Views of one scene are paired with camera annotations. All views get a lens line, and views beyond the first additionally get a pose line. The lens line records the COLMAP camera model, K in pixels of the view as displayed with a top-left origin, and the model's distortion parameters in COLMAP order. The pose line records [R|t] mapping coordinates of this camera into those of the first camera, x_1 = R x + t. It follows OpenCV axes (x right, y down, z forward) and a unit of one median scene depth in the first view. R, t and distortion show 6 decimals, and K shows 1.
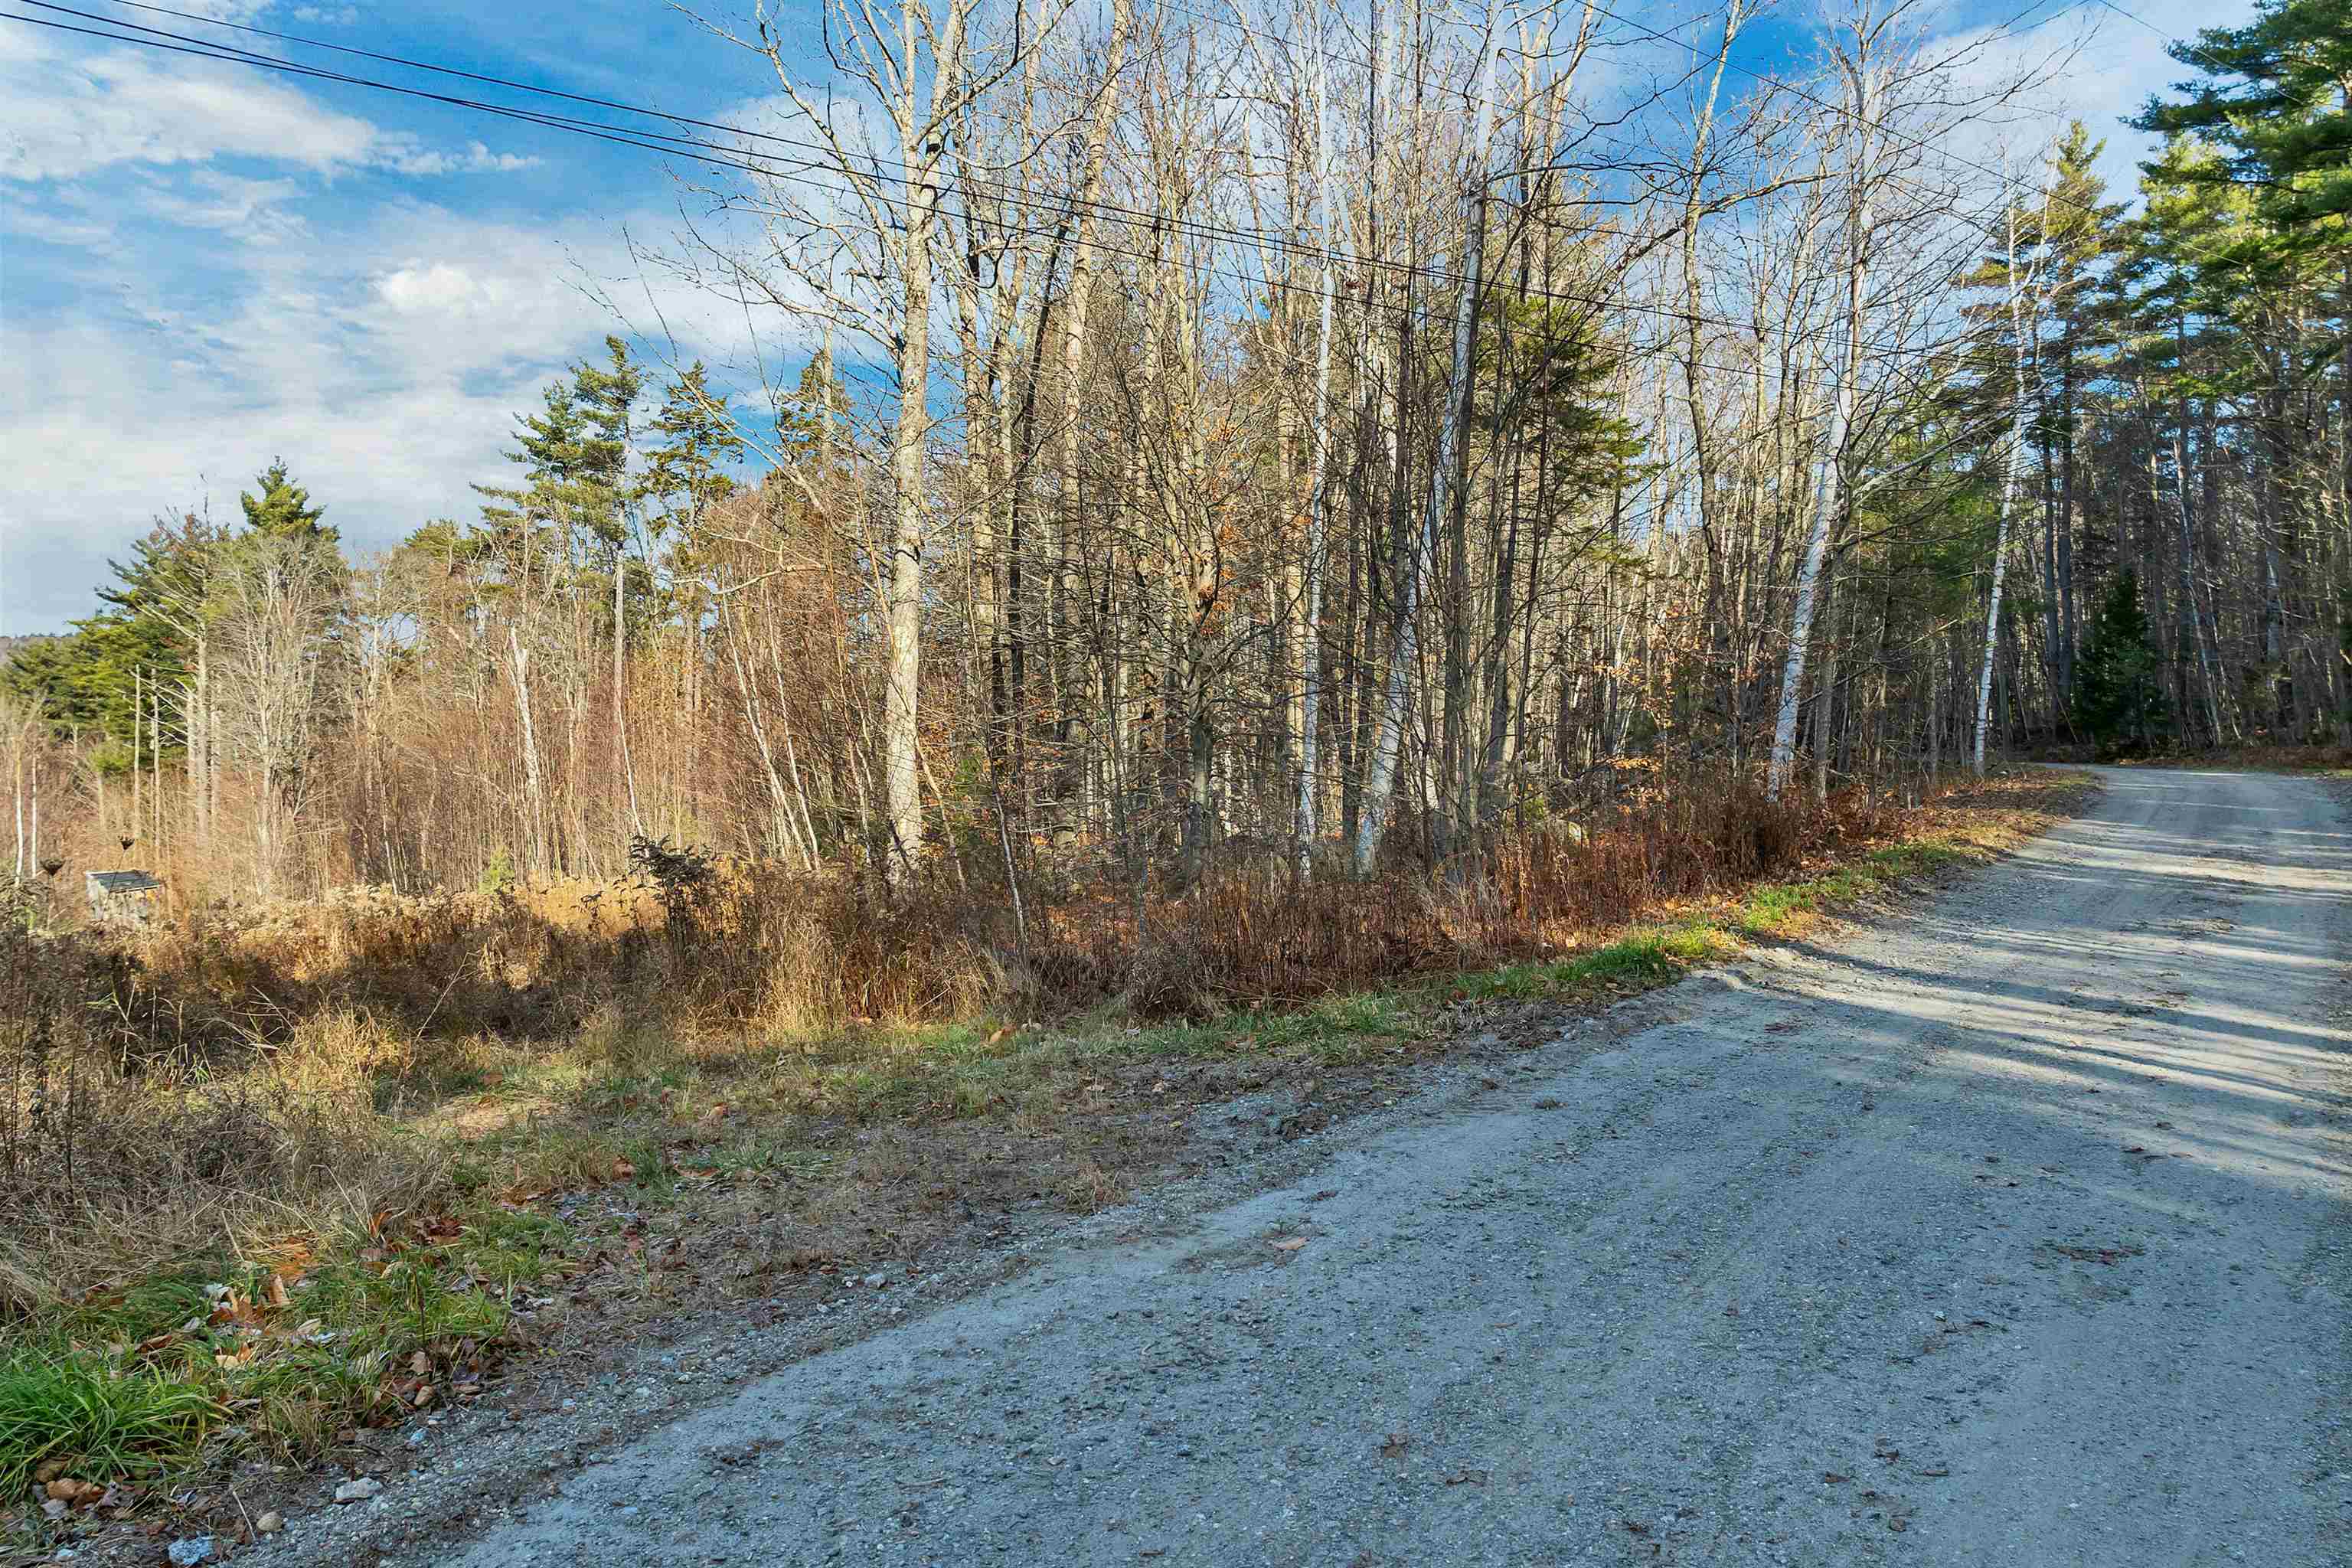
lens RADIAL K [[1693.5, 0, 1177.0], [0, 1693.5, 714.2], [0, 0, 1]] dist [-0.002606, -0.041094]
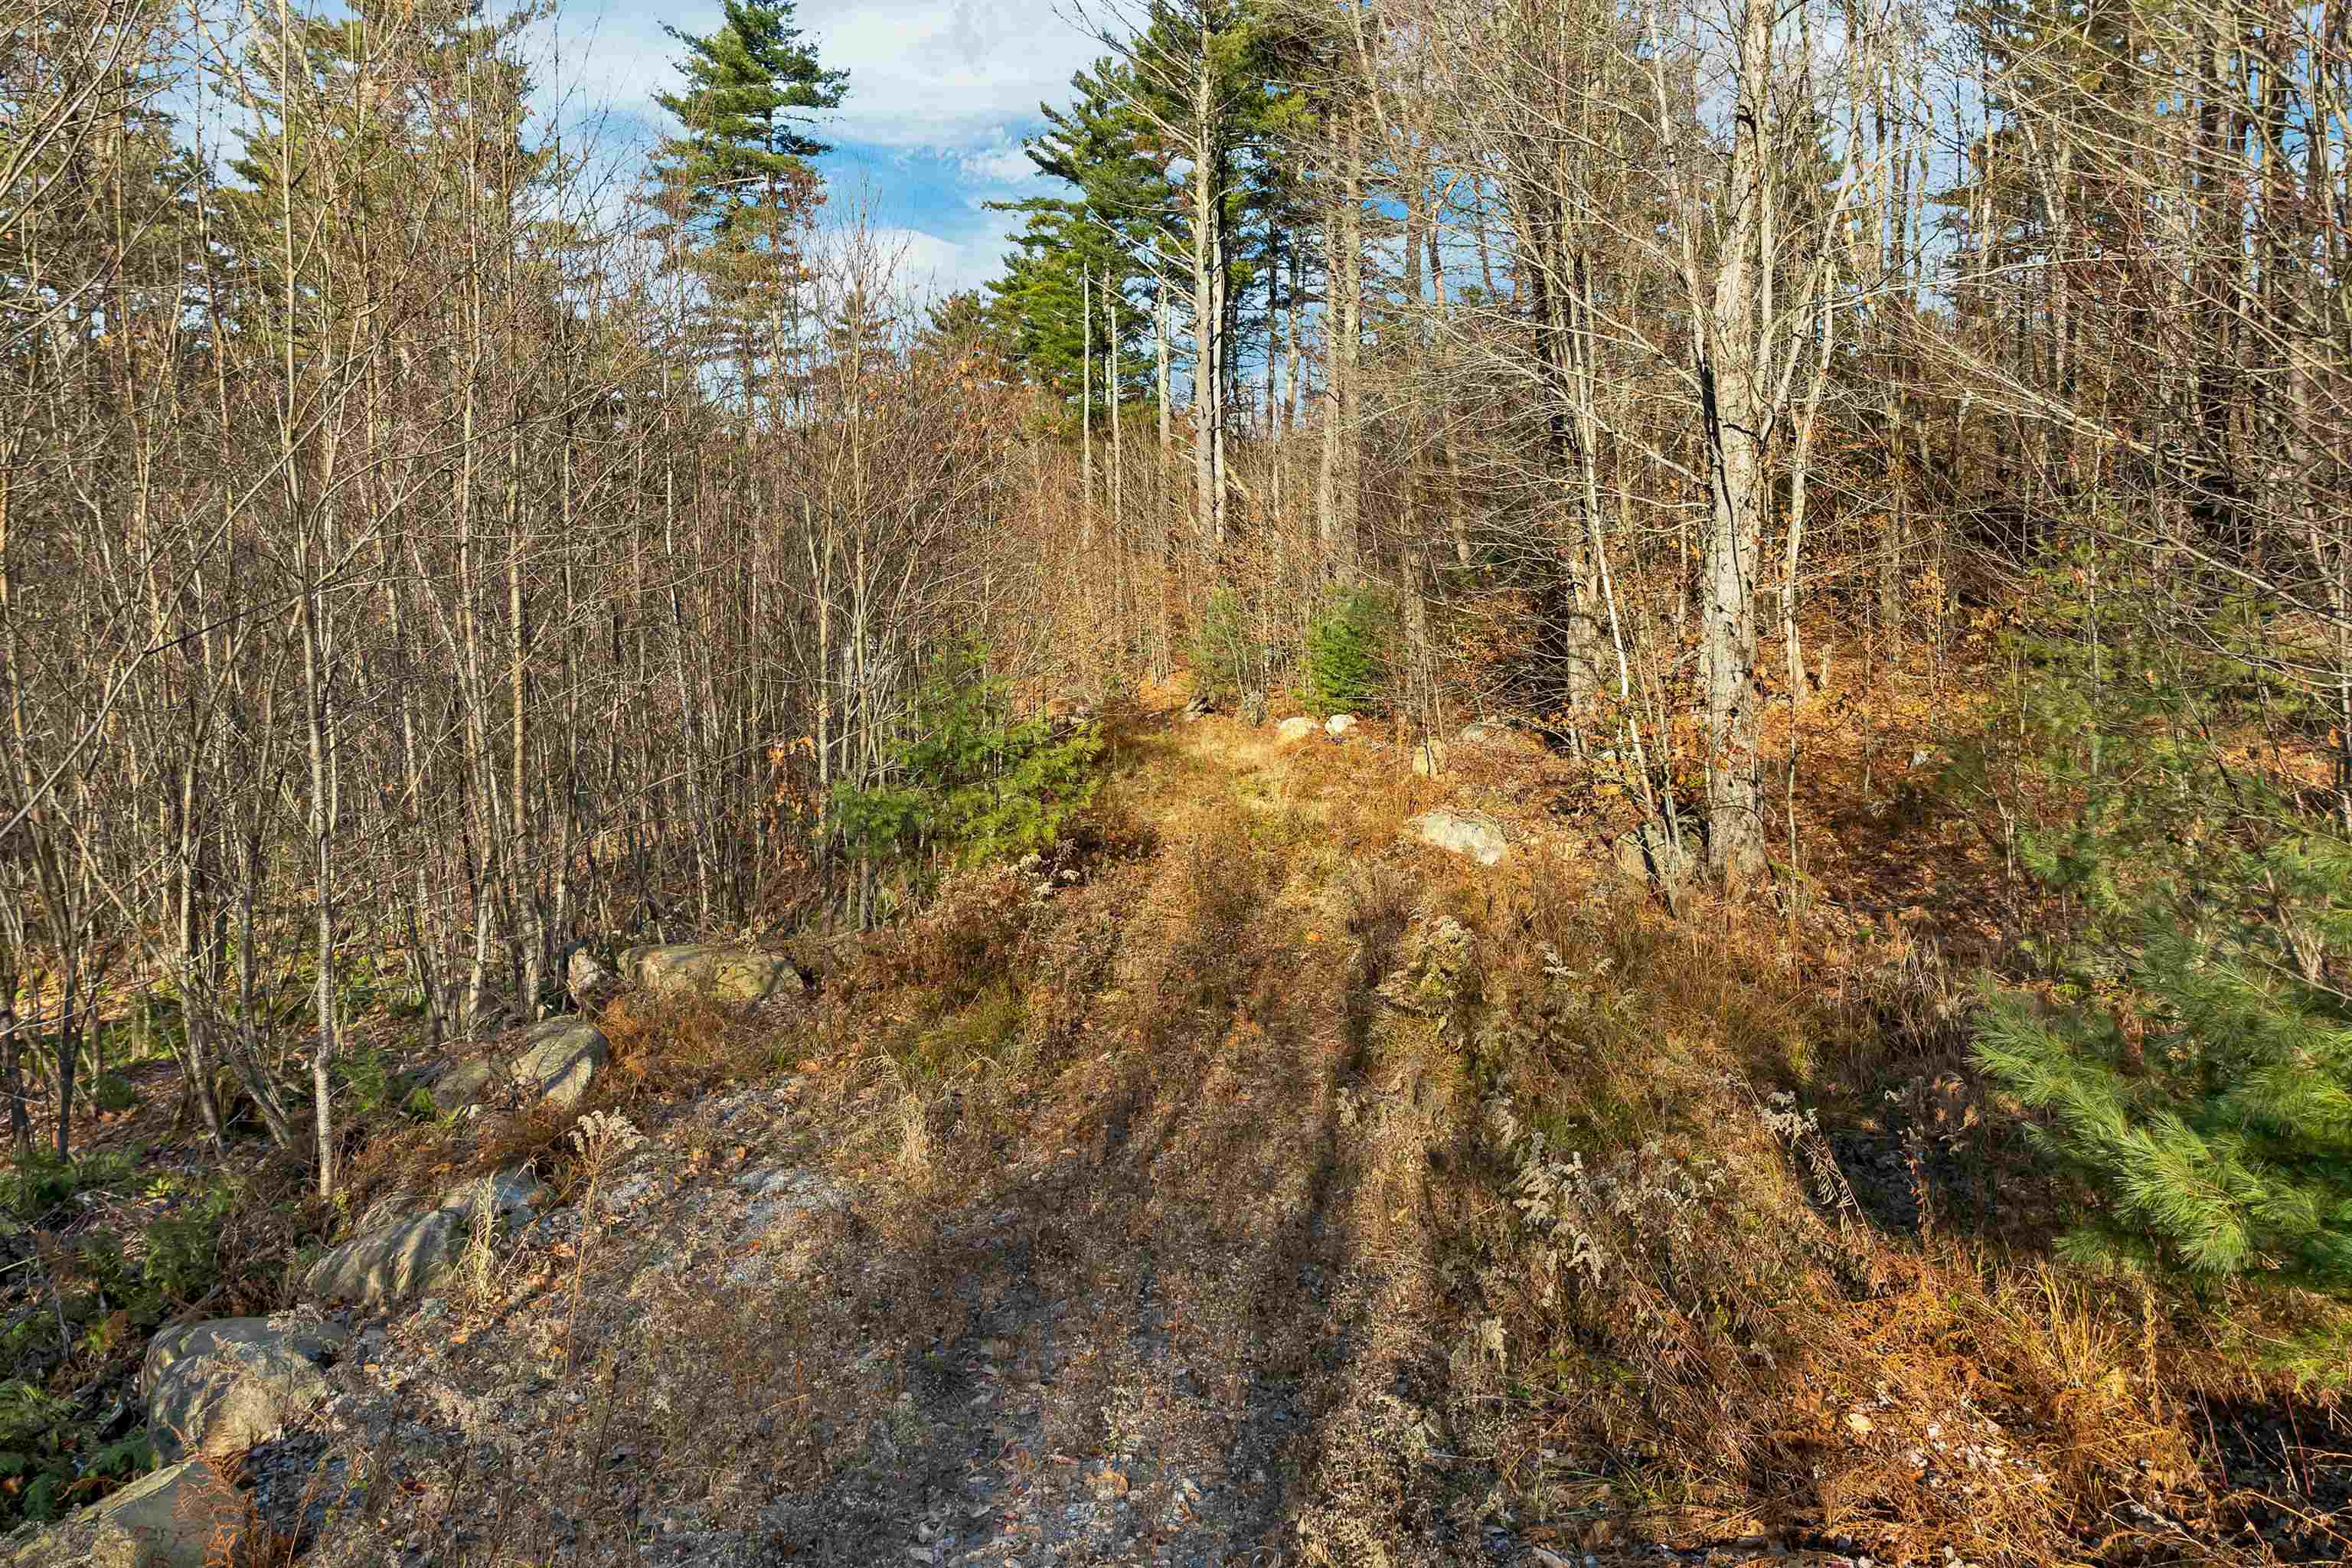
lens RADIAL K [[1693.5, 0, 1177.0], [0, 1693.5, 714.2], [0, 0, 1]] dist [-0.002606, -0.041094]
pose [[0.885167, 0.055012, -0.462010, -0.360092], [0.005635, 0.991645, 0.128873, 0.070572], [0.465240, -0.116678, 0.877461, 0.554152]]
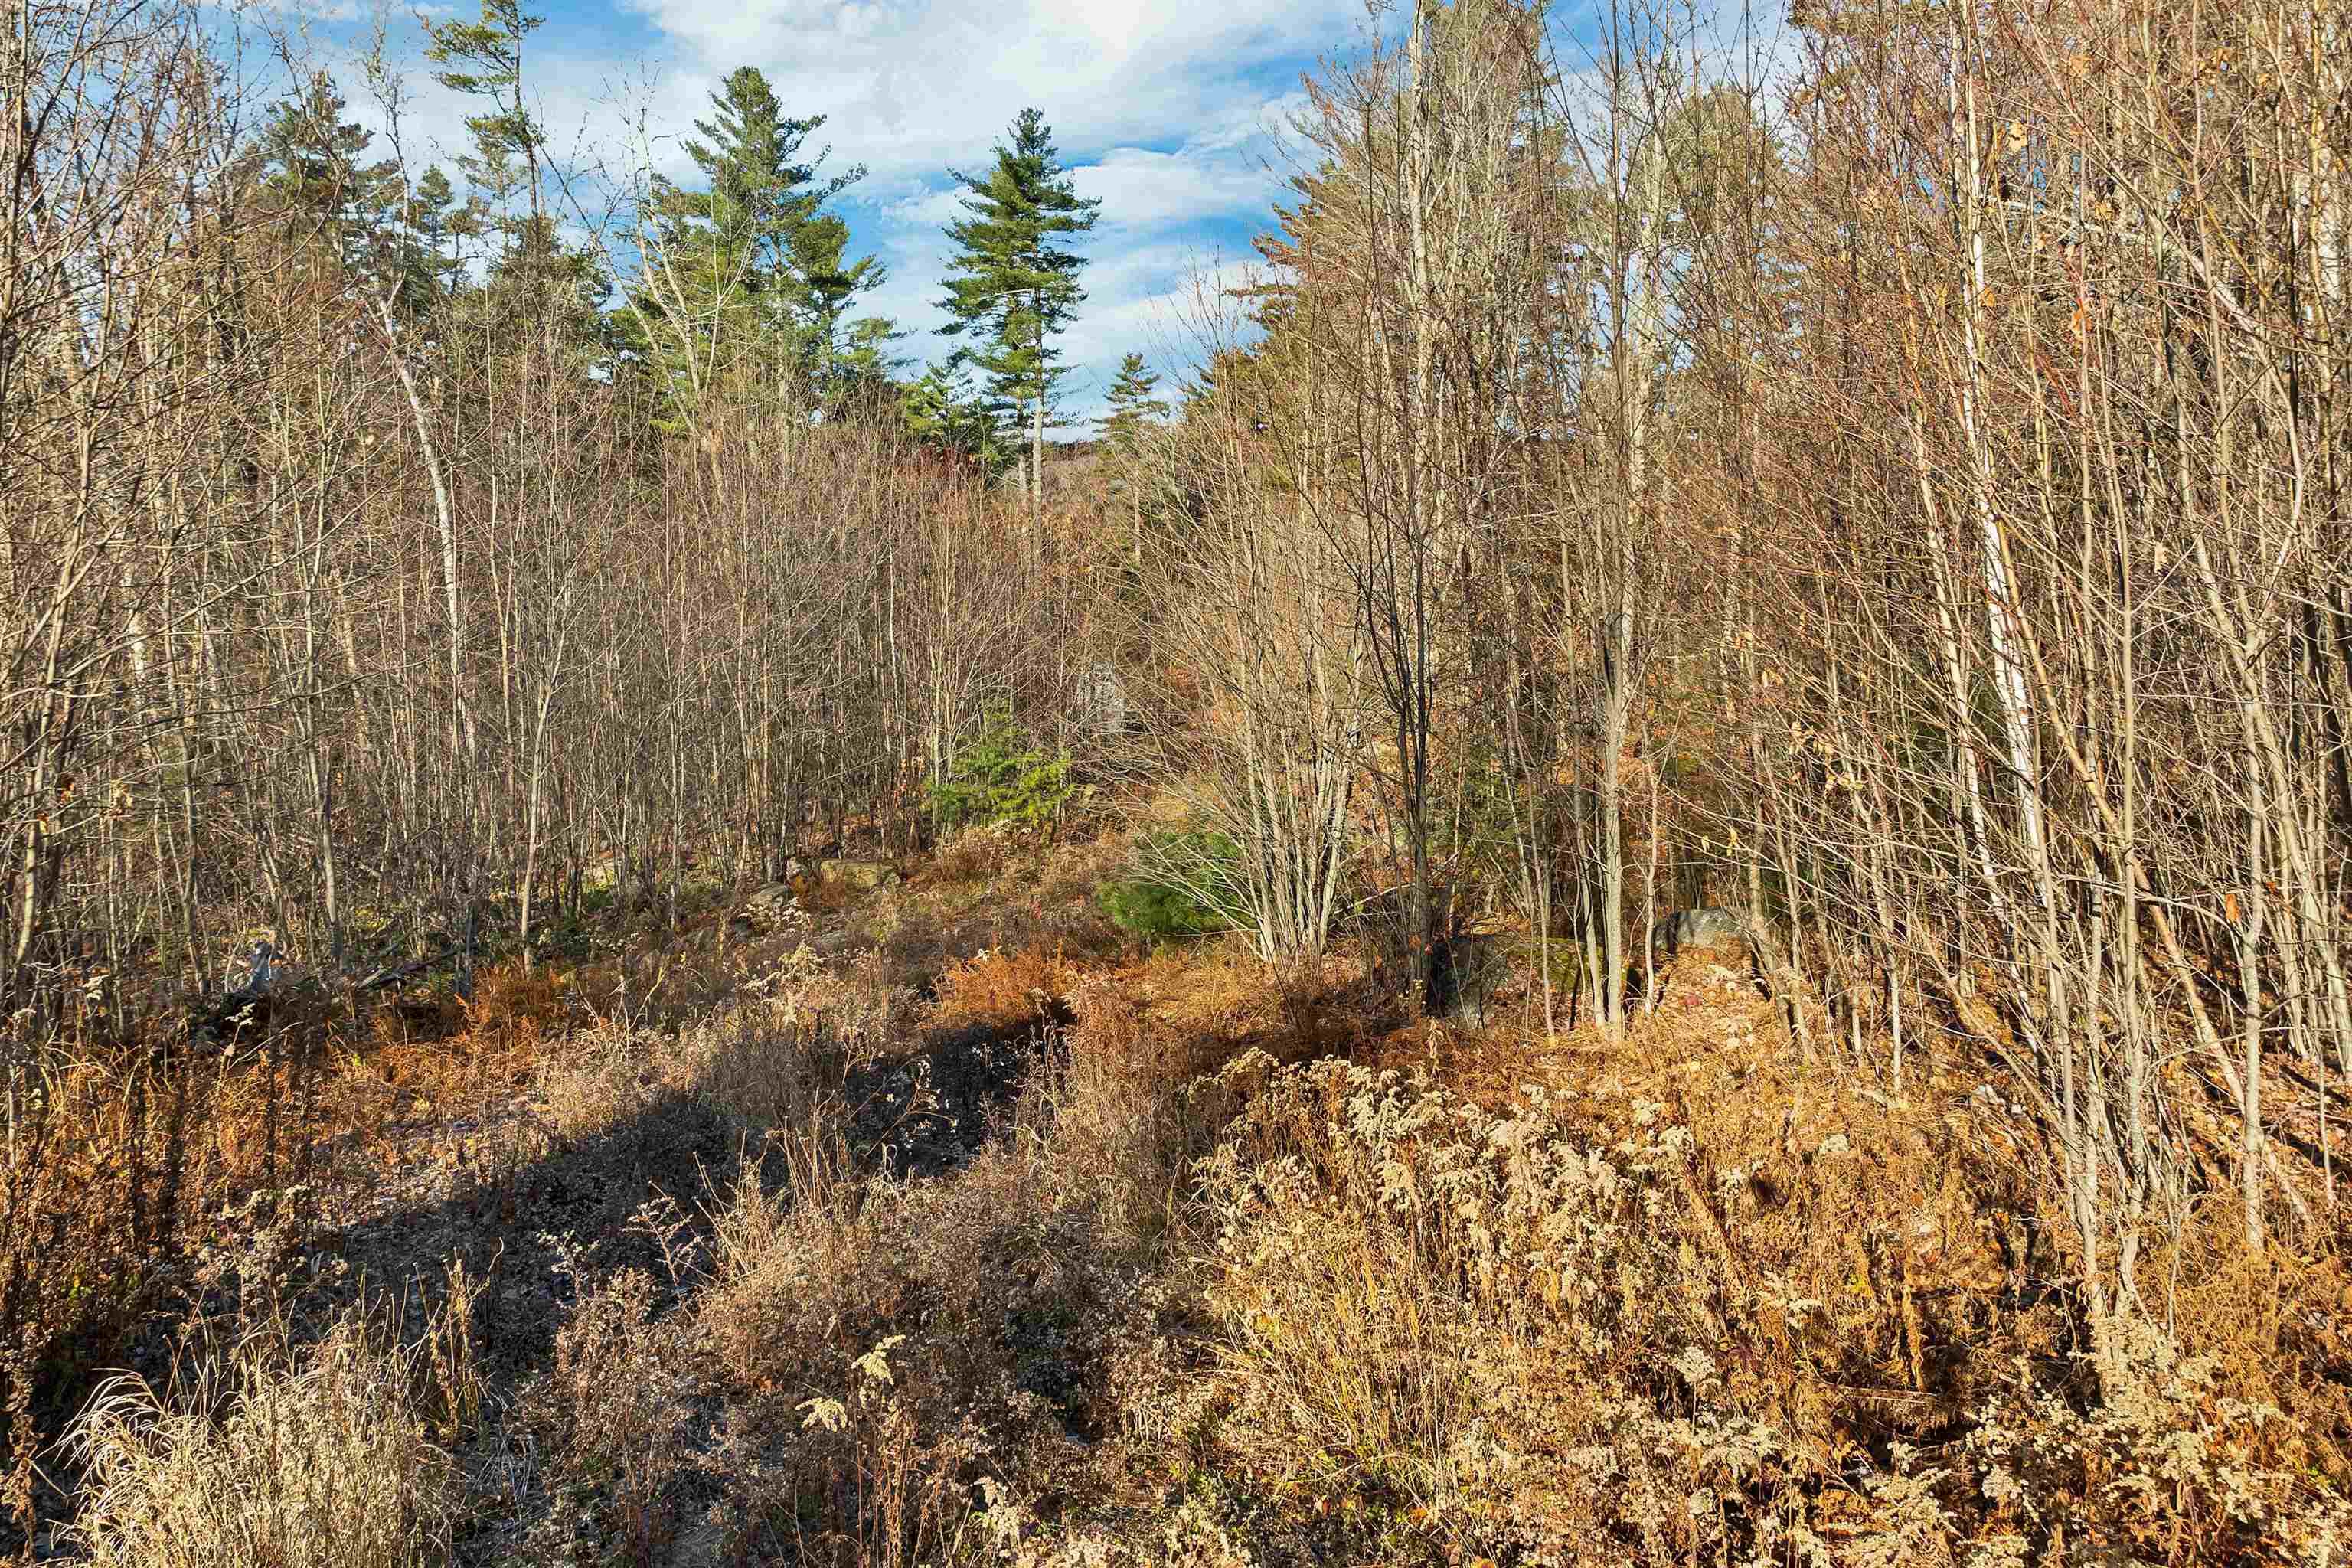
lens RADIAL K [[1693.5, 0, 1177.0], [0, 1693.5, 714.2], [0, 0, 1]] dist [-0.002606, -0.041094]
pose [[0.781136, 0.070230, -0.620399, -0.242520], [0.009742, 0.992162, 0.124581, 0.048462], [0.624285, -0.103359, 0.774329, 0.473728]]
